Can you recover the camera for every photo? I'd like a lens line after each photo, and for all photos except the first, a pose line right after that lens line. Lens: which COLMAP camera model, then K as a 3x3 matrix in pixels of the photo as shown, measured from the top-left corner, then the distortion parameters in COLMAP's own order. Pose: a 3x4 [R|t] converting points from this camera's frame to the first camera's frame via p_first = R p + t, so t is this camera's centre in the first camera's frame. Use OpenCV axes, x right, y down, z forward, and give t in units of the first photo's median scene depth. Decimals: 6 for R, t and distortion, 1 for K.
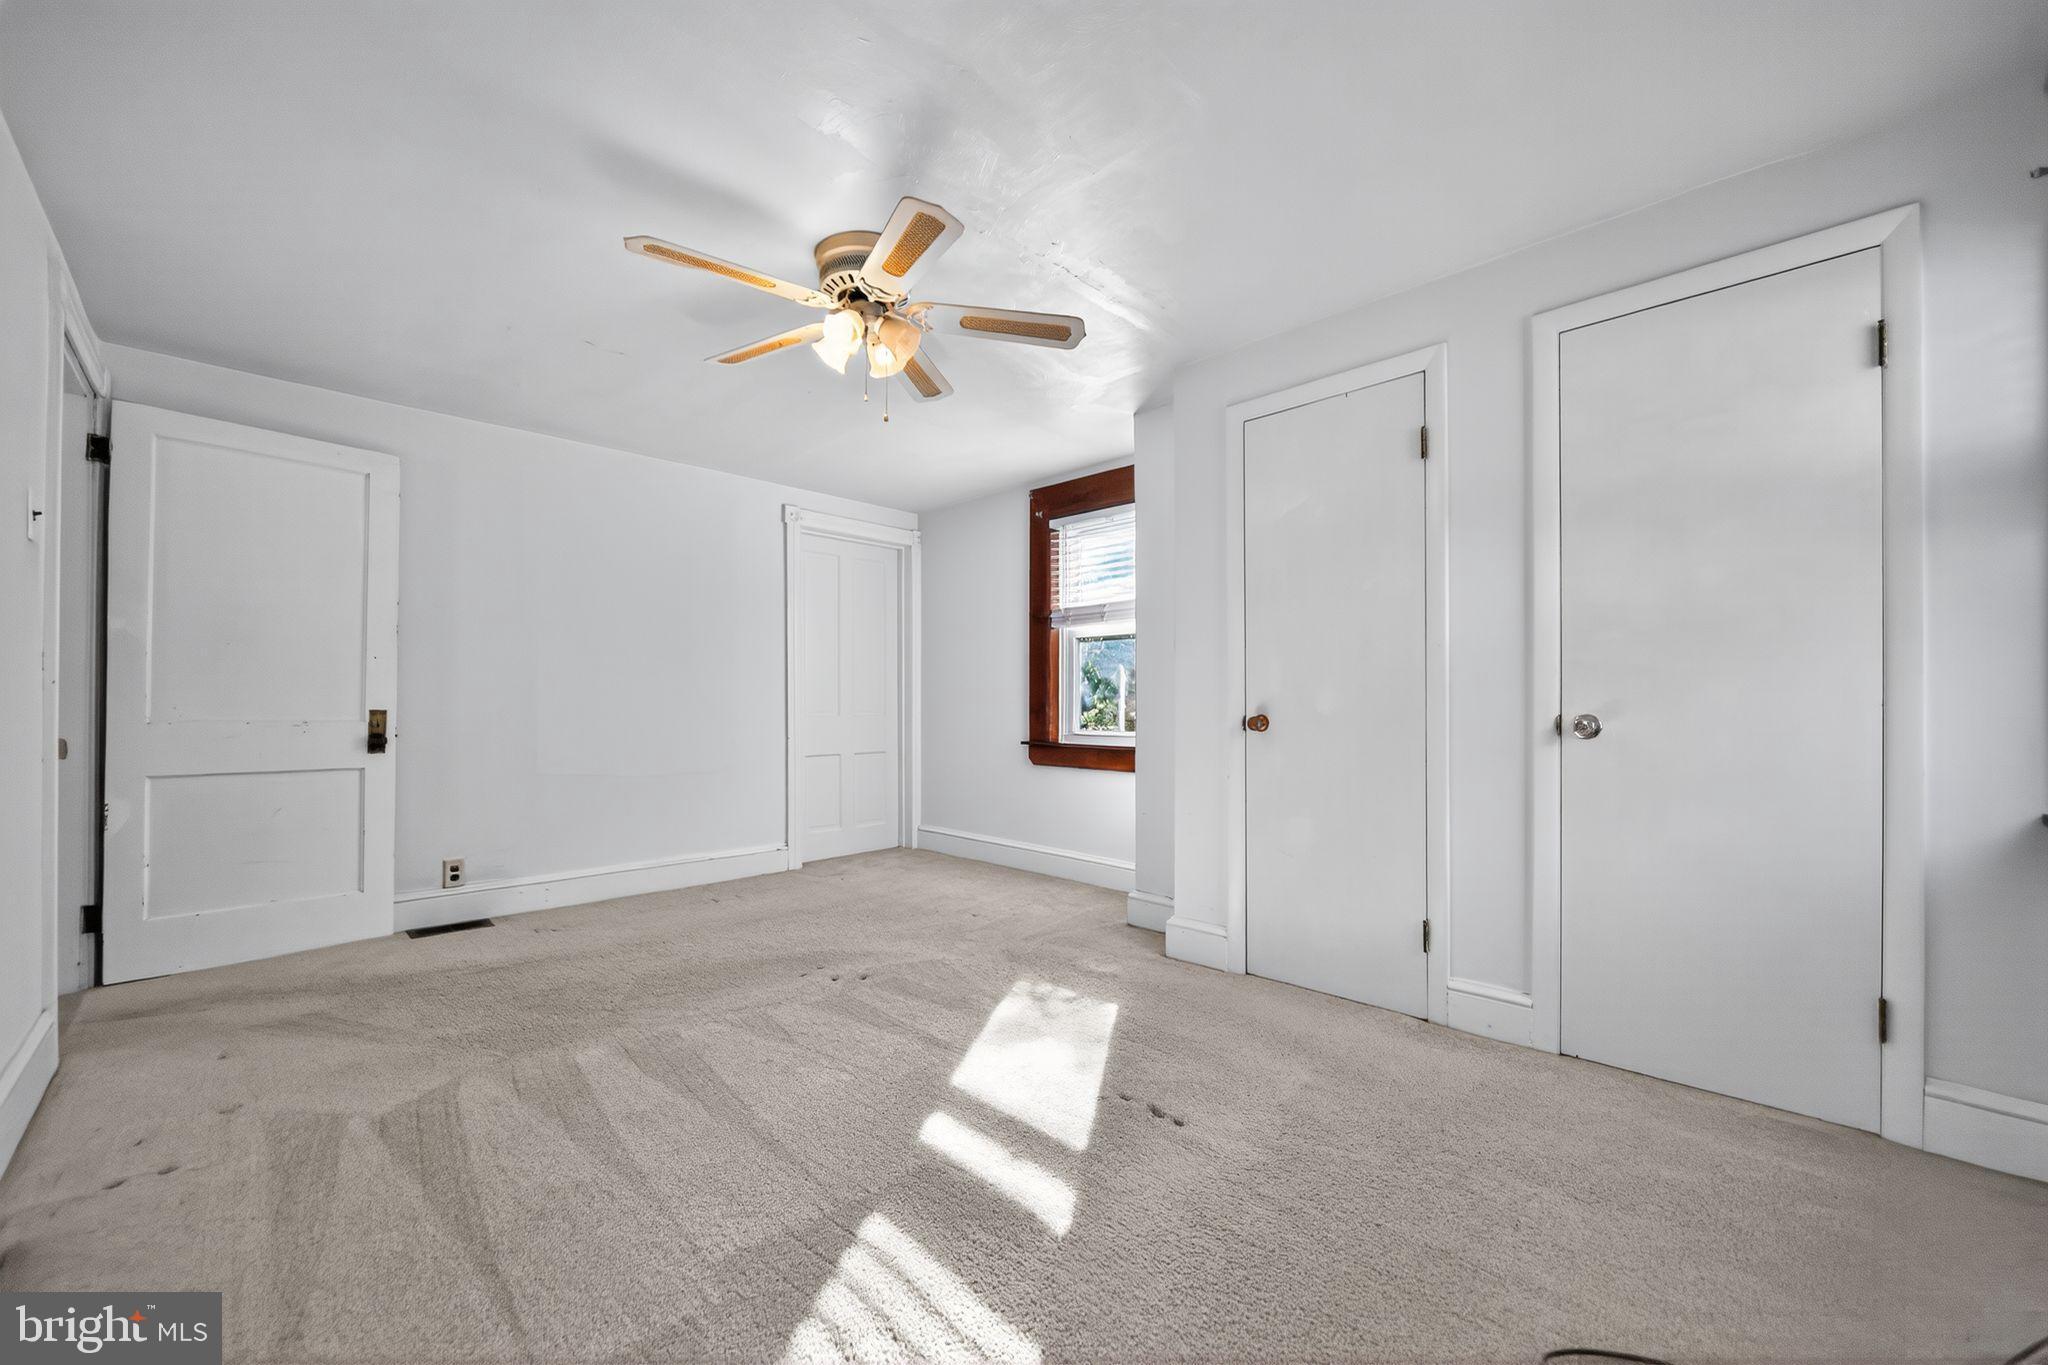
lens RADIAL K [[779.1, 0, 1024.8], [0, 779.1, 705.1], [0, 0, 1]] dist [-0.011091, 0.000111]
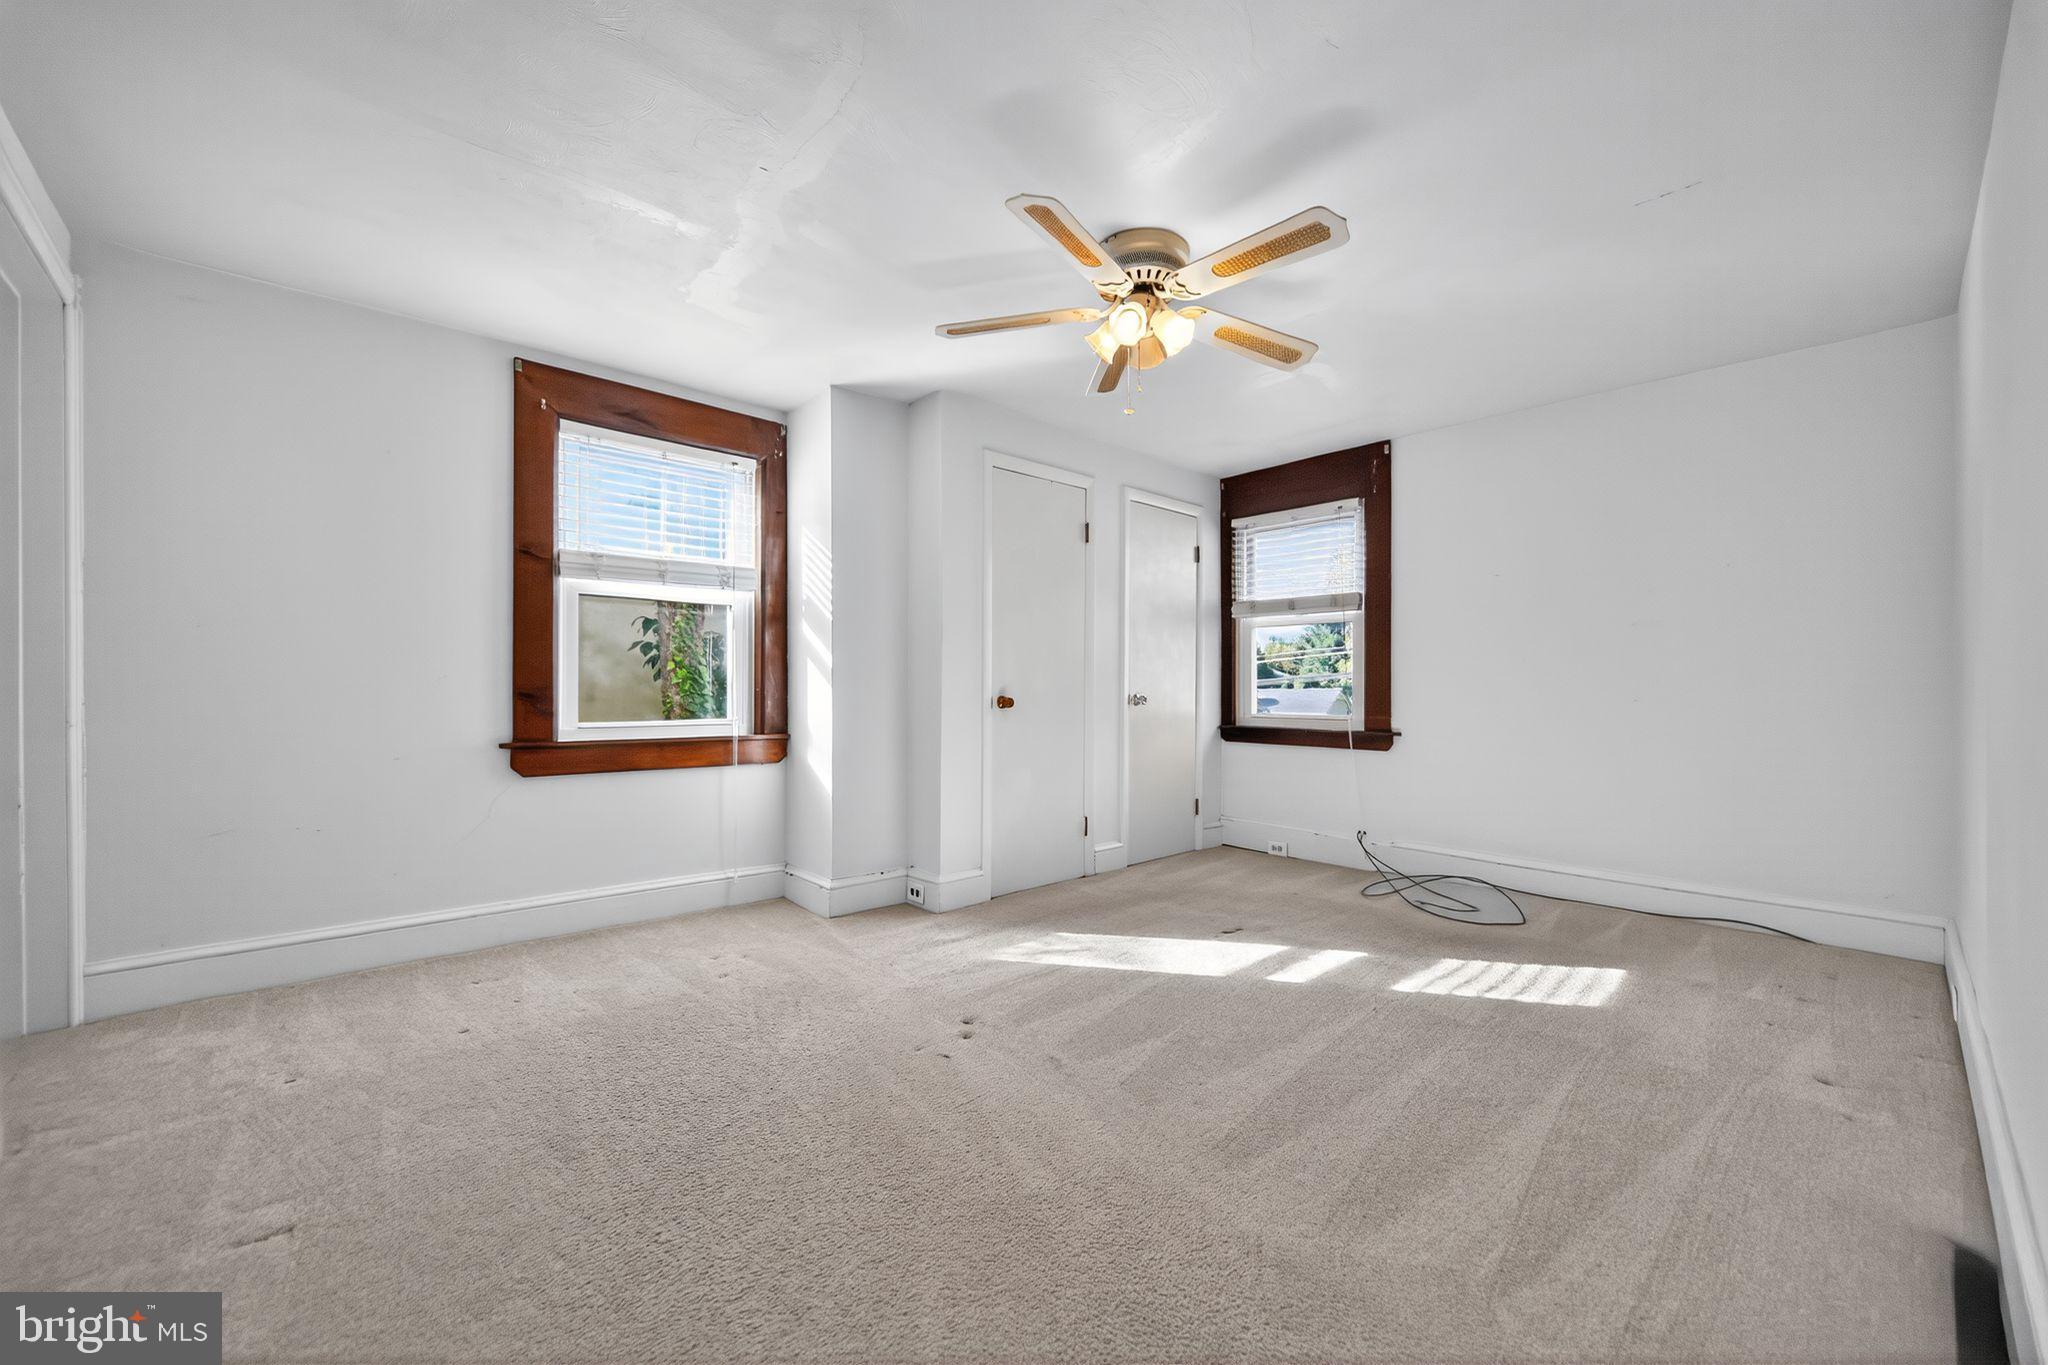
lens RADIAL K [[794.7, 0, 1019.6], [0, 794.7, 693.7], [0, 0, 1]] dist [-0.000318, 0.000002]
pose [[0.064884, -0.014668, 0.997785, -1.124756], [-0.009775, 0.999835, 0.015334, -0.016789], [-0.997845, -0.010749, 0.064729, 0.958295]]
